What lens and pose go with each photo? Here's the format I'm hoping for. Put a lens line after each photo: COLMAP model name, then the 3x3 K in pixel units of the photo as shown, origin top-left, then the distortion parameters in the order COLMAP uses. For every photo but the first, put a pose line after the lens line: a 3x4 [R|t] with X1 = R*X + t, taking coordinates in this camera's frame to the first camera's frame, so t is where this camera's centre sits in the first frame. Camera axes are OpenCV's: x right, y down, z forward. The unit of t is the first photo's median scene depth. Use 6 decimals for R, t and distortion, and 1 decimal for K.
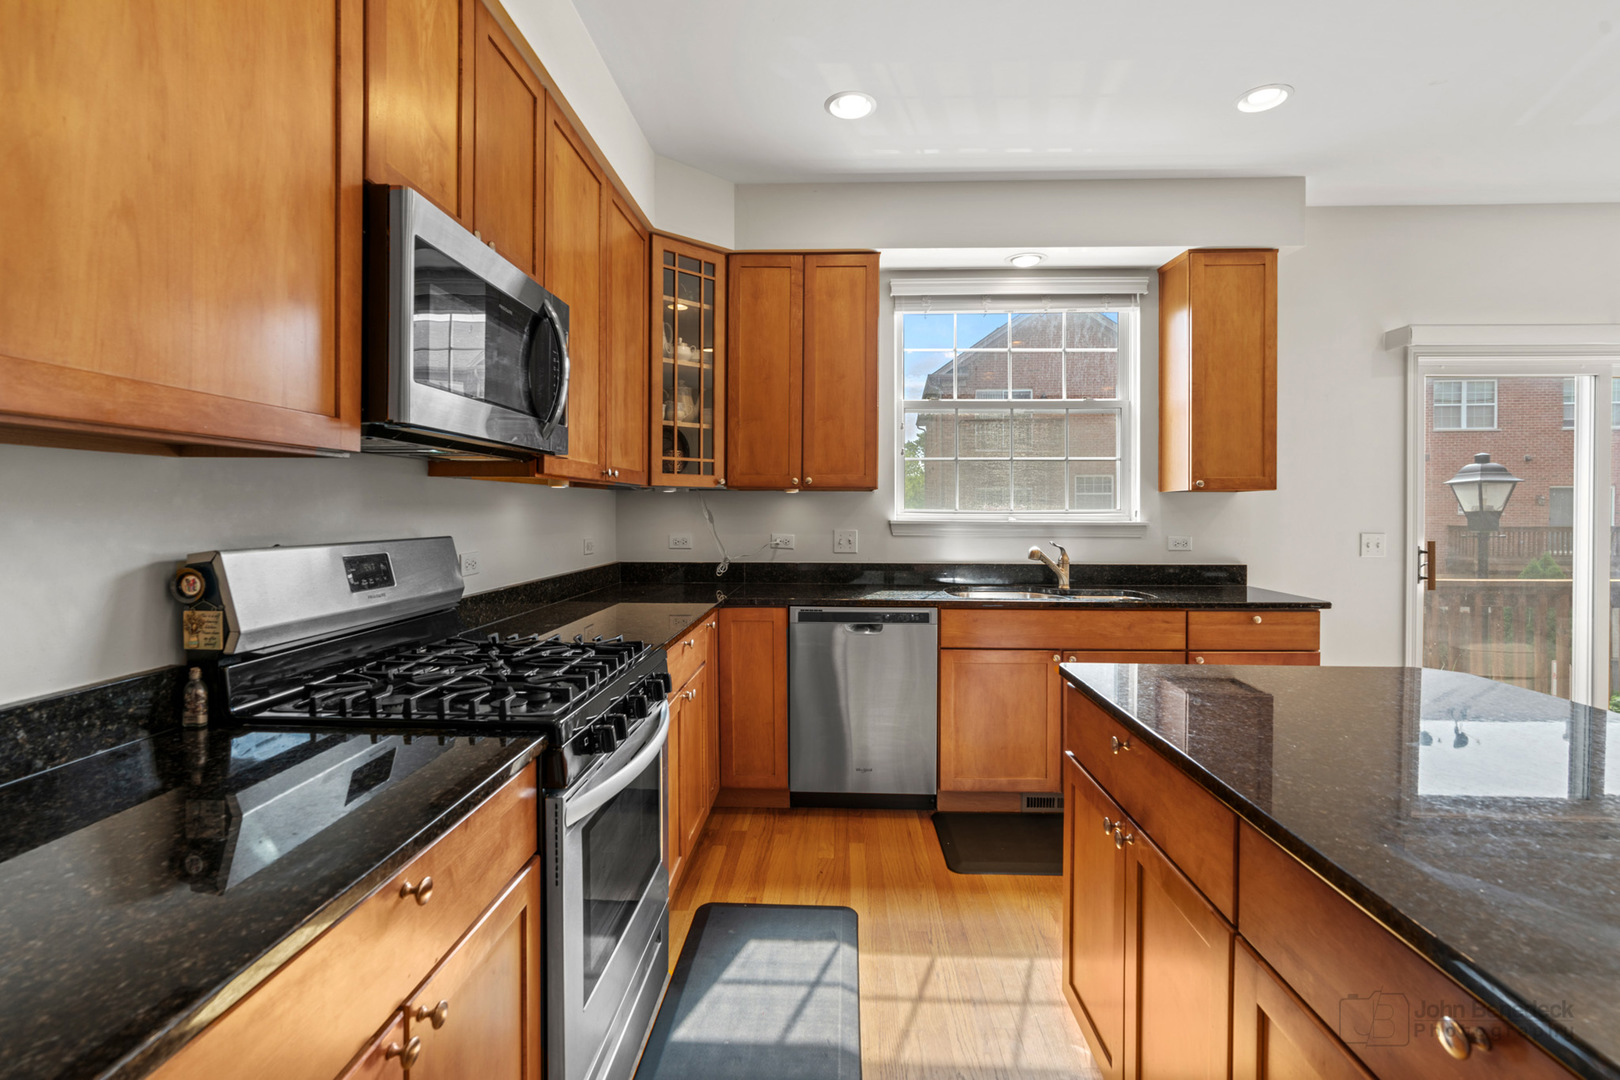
lens RADIAL K [[739.9, 0, 806.9], [0, 739.9, 518.0], [0, 0, 1]] dist [-0.012656, 0.005892]
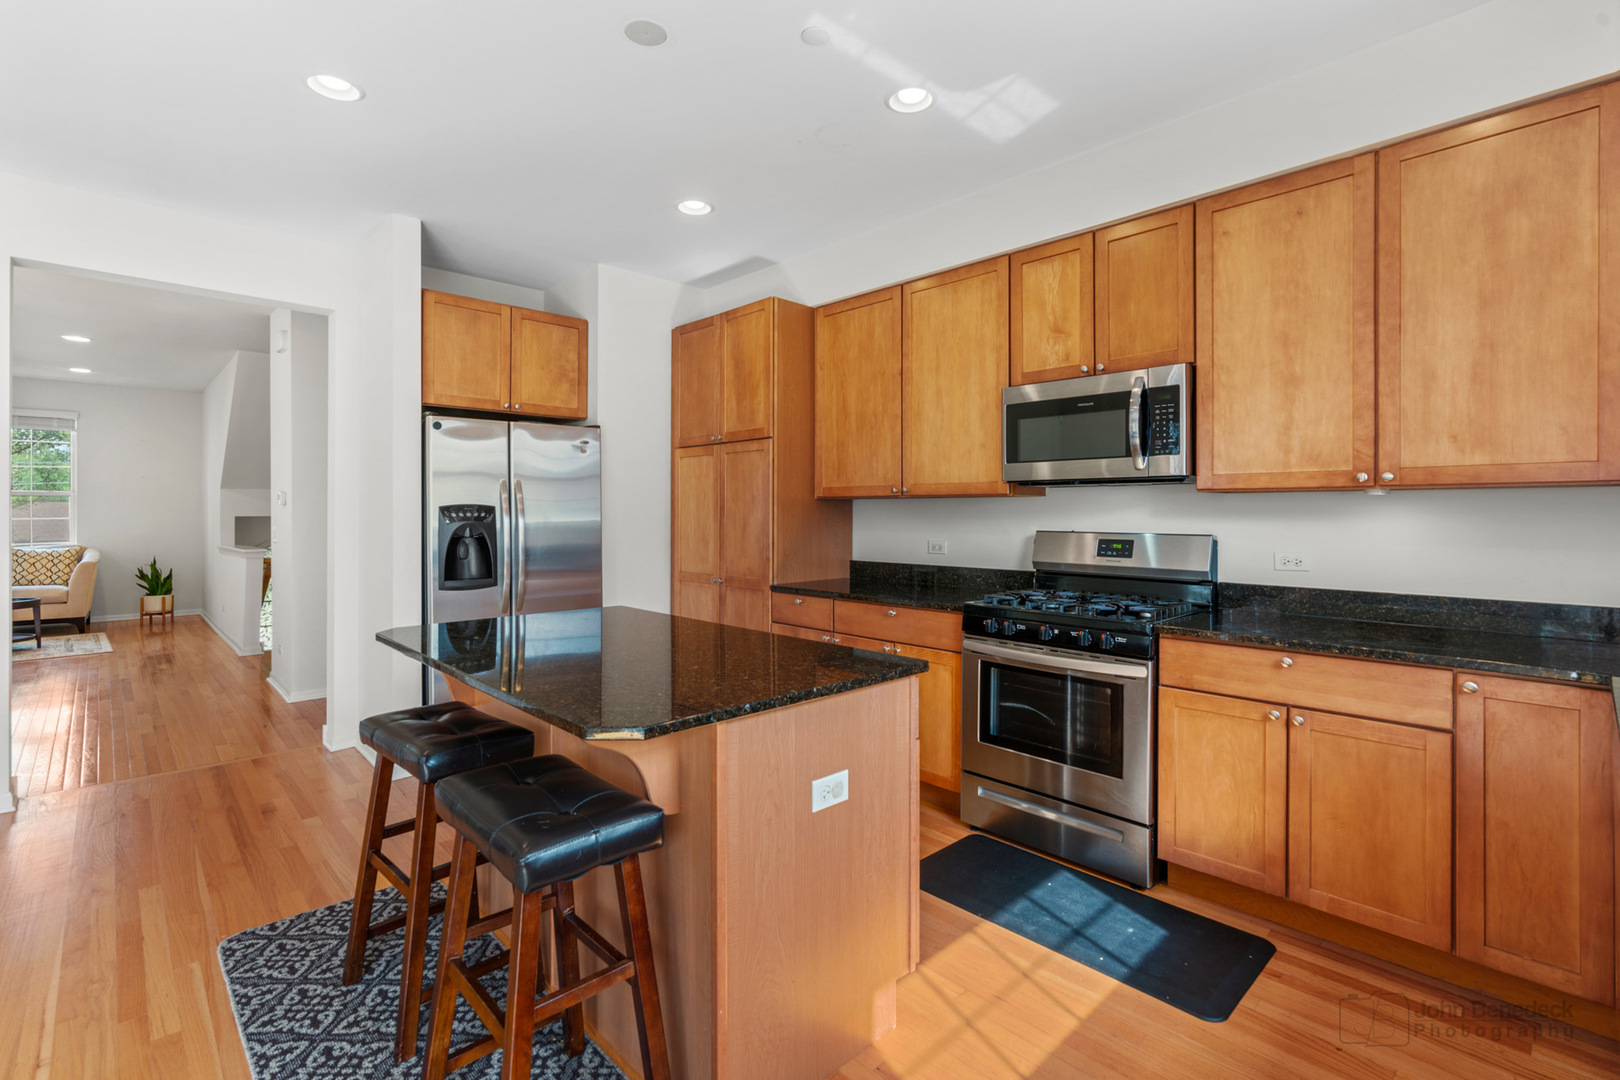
lens RADIAL K [[739.9, 0, 815.6], [0, 739.9, 515.5], [0, 0, 1]] dist [-0.012656, 0.005892]
pose [[-0.667240, 0.001730, -0.744840, 0.692968], [-0.010383, 0.999879, 0.011624, -0.014447], [0.744770, 0.015490, -0.667141, 0.885188]]
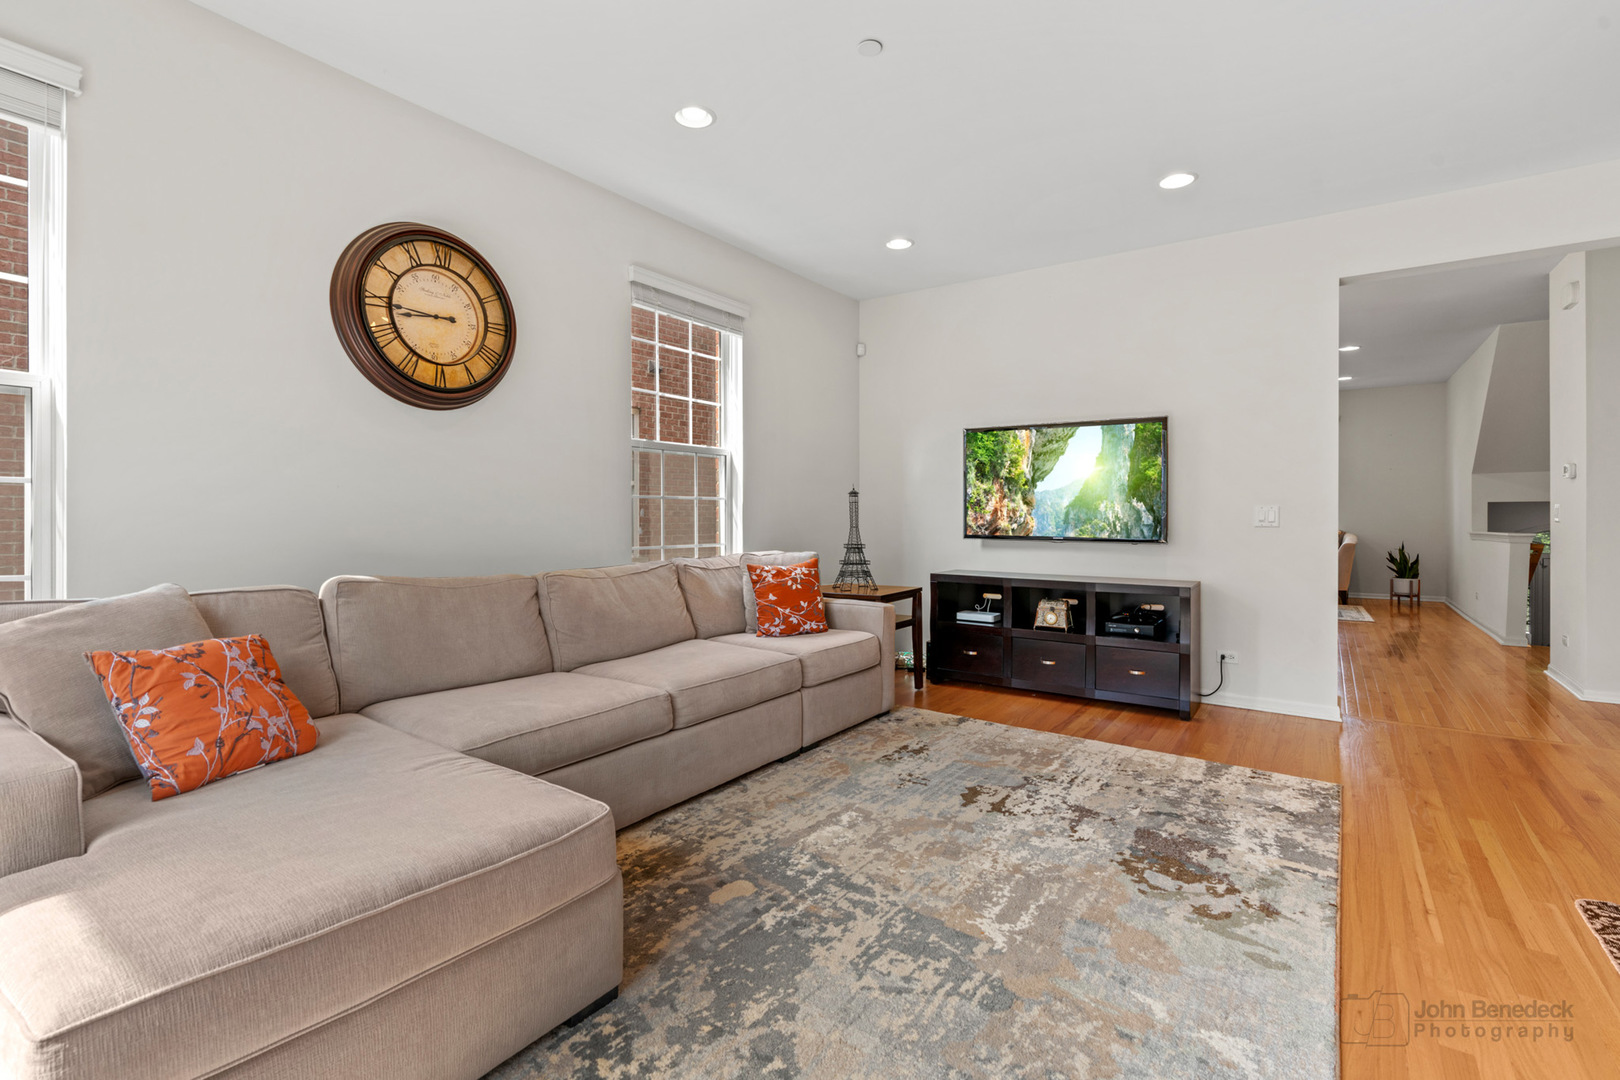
lens RADIAL K [[739.9, 0, 810.7], [0, 739.9, 526.3], [0, 0, 1]] dist [-0.012656, 0.005892]
pose [[-0.857792, -0.007716, 0.513938, 0.809860], [0.006699, 0.999635, 0.026190, 0.039834], [-0.513953, 0.025909, -0.857427, 0.936580]]
